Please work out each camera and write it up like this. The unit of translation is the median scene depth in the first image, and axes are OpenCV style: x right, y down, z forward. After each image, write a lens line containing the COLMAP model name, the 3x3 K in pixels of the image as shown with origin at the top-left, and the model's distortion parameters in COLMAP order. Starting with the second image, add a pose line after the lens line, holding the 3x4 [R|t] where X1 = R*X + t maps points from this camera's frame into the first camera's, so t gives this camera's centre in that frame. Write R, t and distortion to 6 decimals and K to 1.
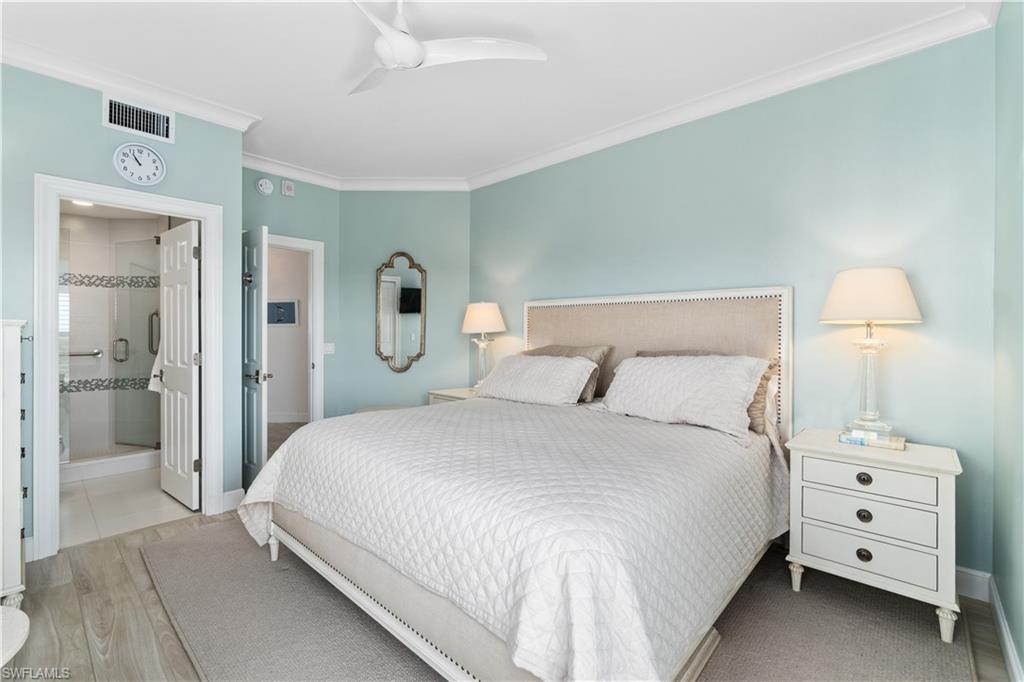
lens RADIAL K [[440.7, 0, 503.0], [0, 440.7, 334.6], [0, 0, 1]] dist [-0.010442, 0.002723]
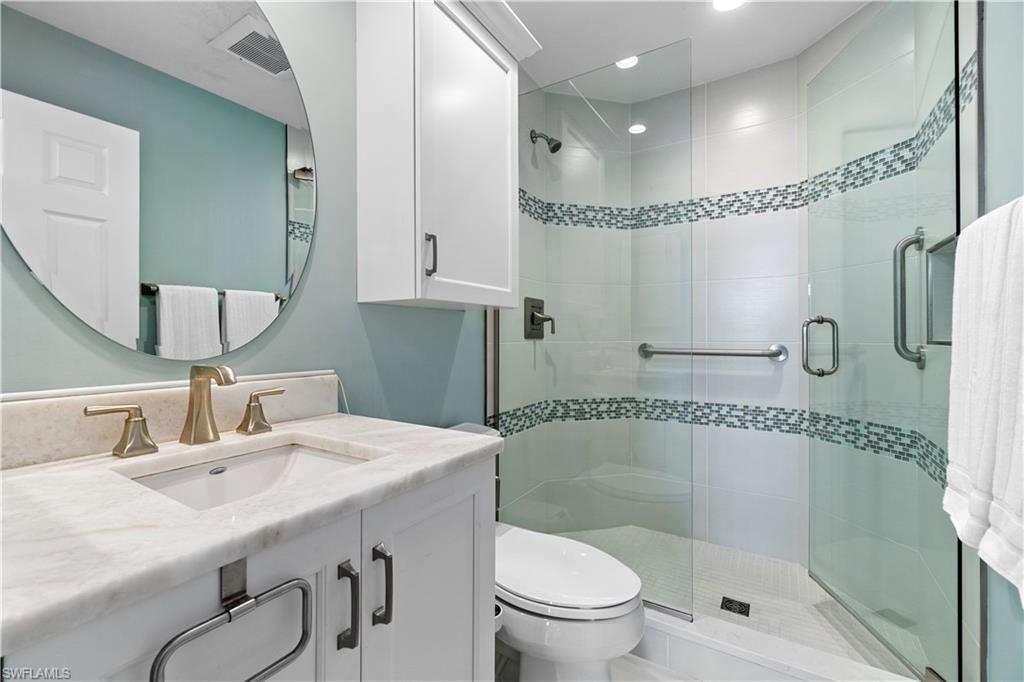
lens RADIAL K [[440.7, 0, 502.7], [0, 440.7, 335.0], [0, 0, 1]] dist [-0.010442, 0.002723]
pose [[0.185212, -0.003165, -0.982694, -0.518683], [-0.000308, 0.999995, -0.003279, 0.025433], [0.982699, 0.000909, 0.185210, 0.623614]]
